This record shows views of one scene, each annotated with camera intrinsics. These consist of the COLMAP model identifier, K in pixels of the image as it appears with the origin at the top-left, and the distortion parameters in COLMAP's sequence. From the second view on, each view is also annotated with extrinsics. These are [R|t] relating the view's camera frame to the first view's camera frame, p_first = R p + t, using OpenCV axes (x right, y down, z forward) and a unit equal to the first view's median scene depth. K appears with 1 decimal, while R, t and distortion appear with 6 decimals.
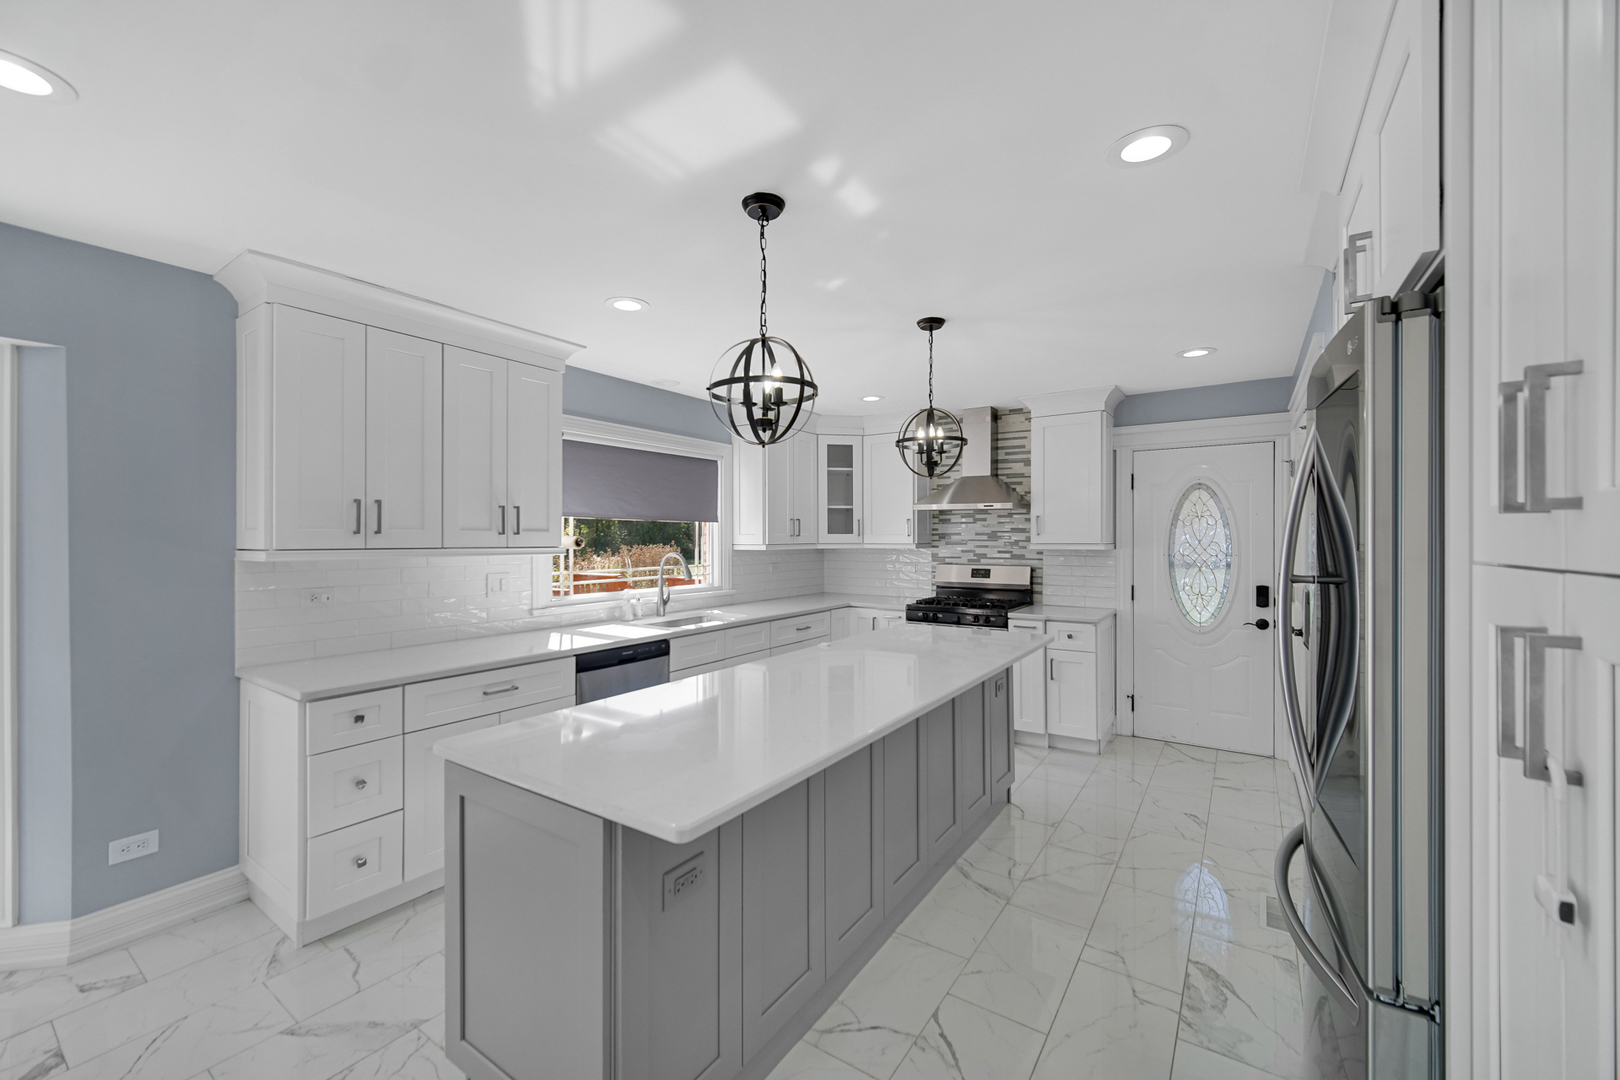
lens RADIAL K [[644.0, 0, 809.4], [0, 644.0, 537.8], [0, 0, 1]] dist [-0.001701, 0.000075]
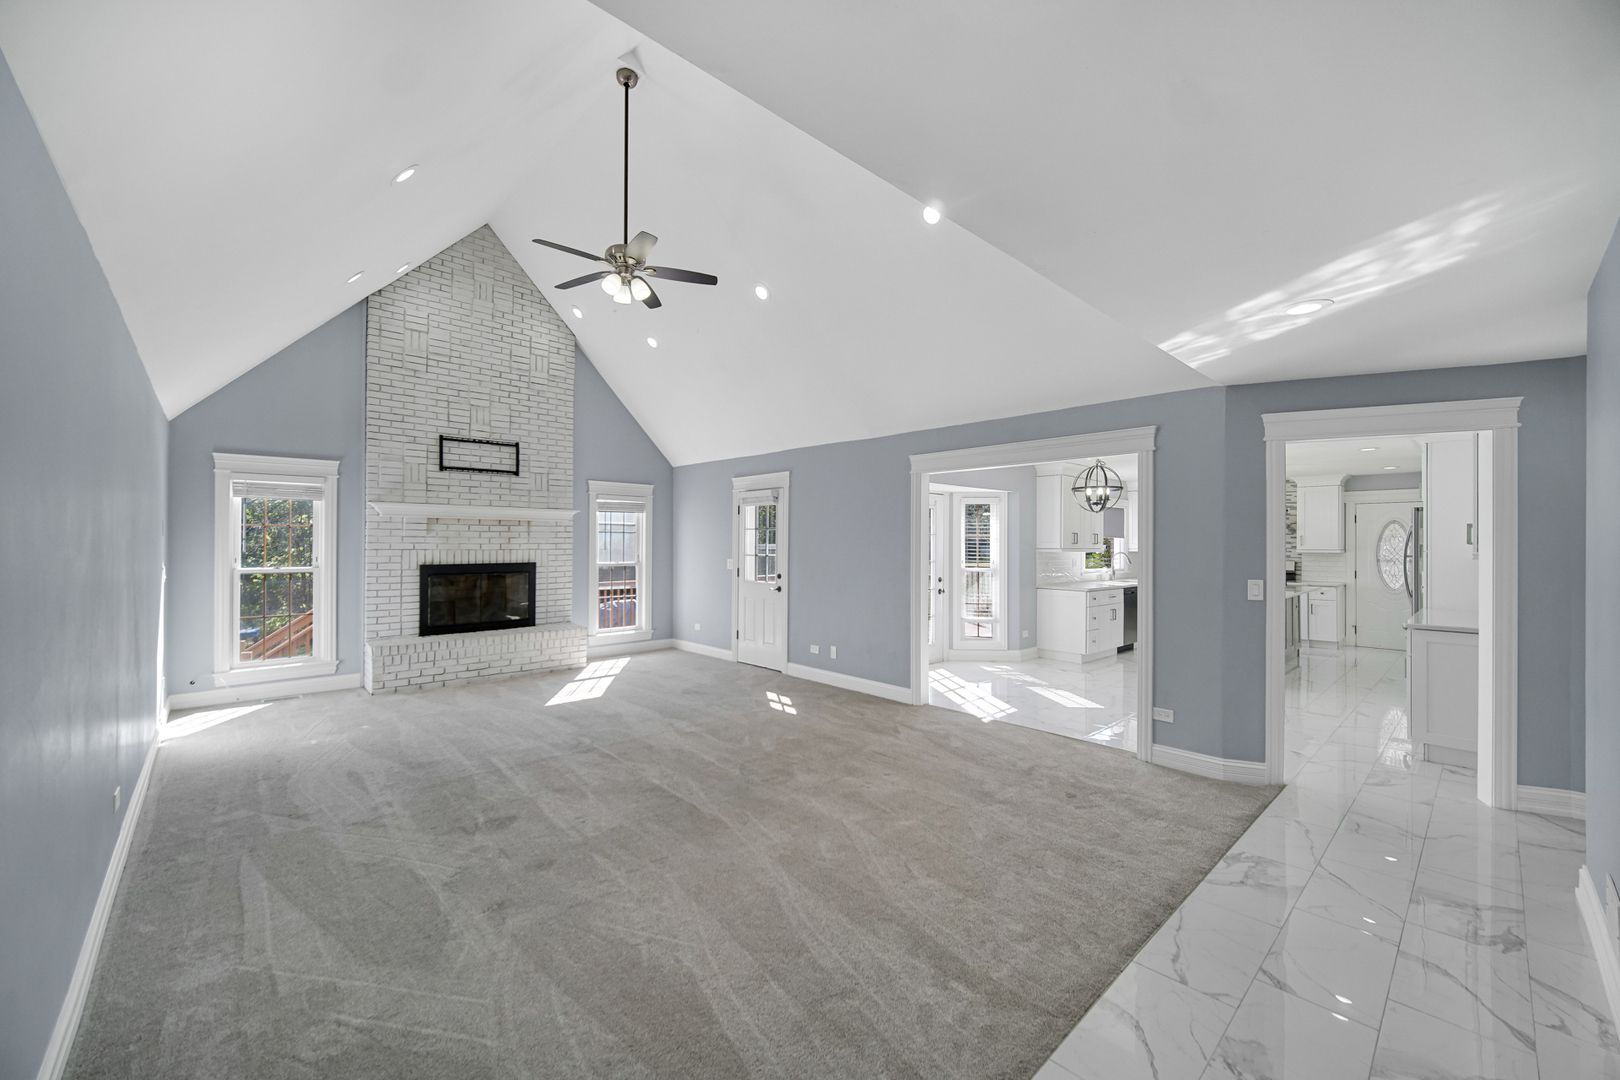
lens RADIAL K [[644.0, 0, 810.1], [0, 644.0, 540.0], [0, 0, 1]] dist [-0.001701, 0.000075]
pose [[0.976060, 0.007162, -0.217386, -0.769696], [-0.008390, 0.999954, -0.004726, 0.001508], [0.217342, 0.006437, 0.976074, -1.414208]]
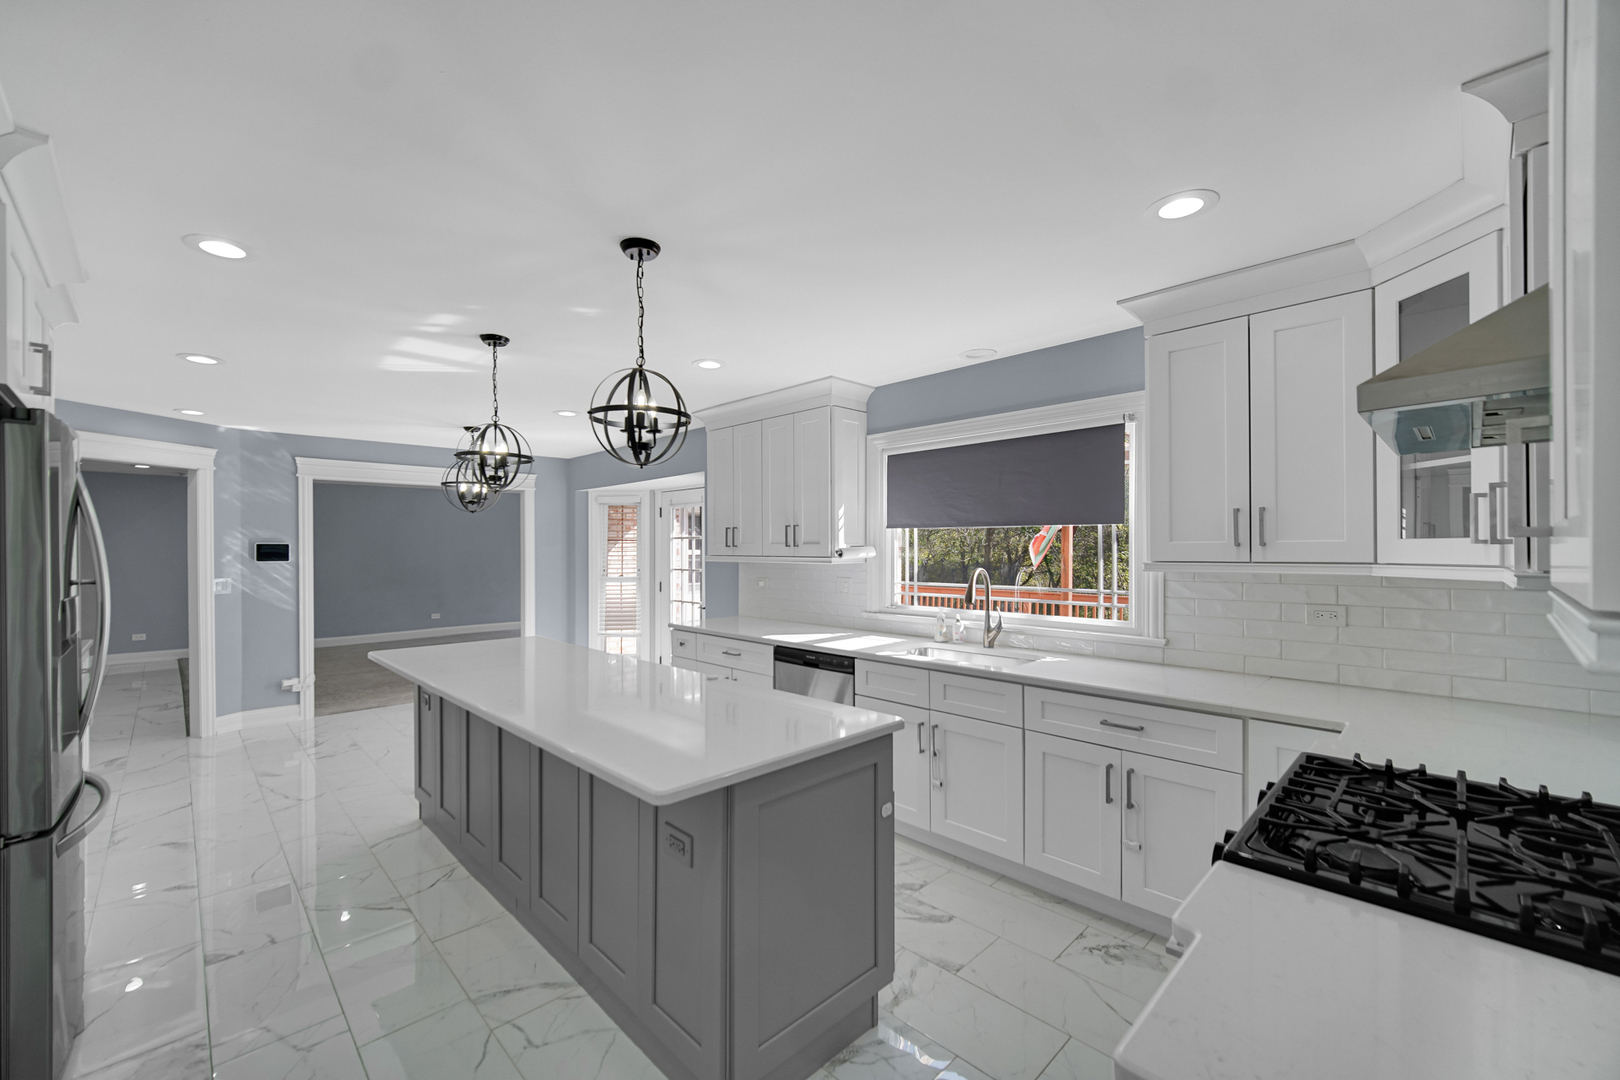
lens RADIAL K [[644.0, 0, 780.0], [0, 644.0, 548.4], [0, 0, 1]] dist [-0.001701, 0.000075]
pose [[-0.212688, 0.006104, -0.977101, 0.598617], [0.006382, 0.999968, 0.004858, -0.006030], [0.977099, -0.005203, -0.212720, 0.915830]]
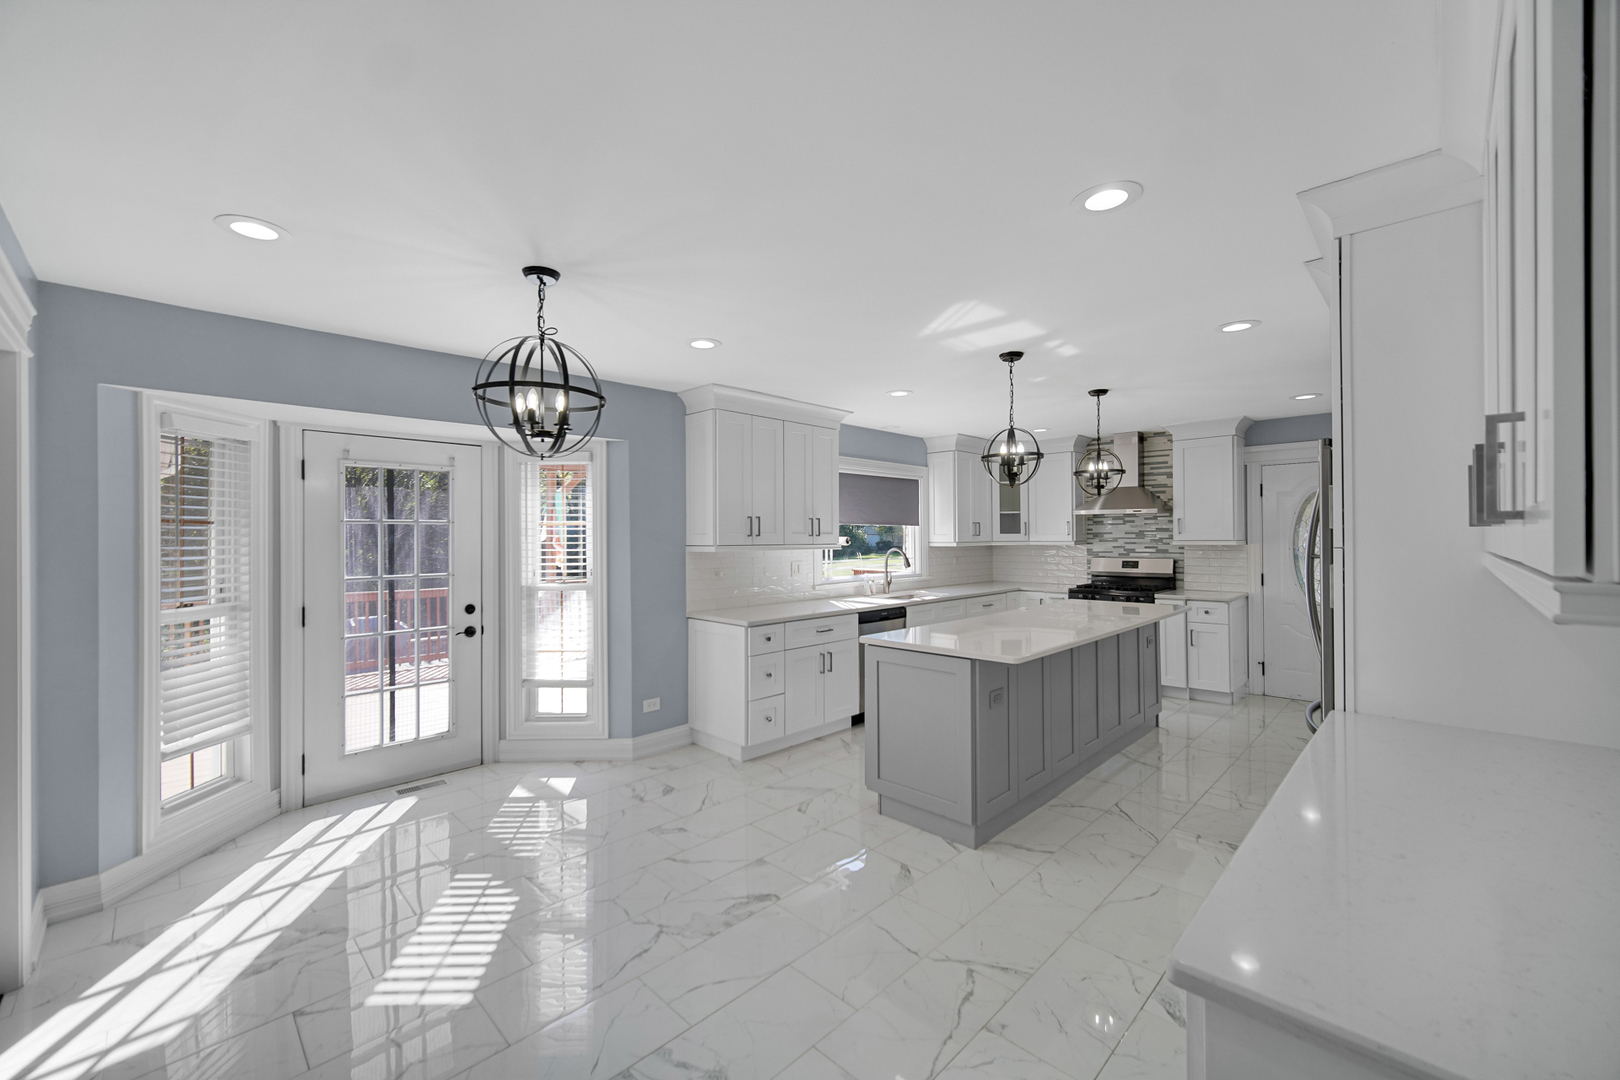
lens RADIAL K [[644.0, 0, 811.3], [0, 644.0, 534.1], [0, 0, 1]] dist [-0.001701, 0.000075]
pose [[0.983257, -0.006920, -0.182092, -0.135633], [0.006023, 0.999967, -0.005478, -0.000947], [0.182124, 0.004290, 0.983266, -0.404874]]
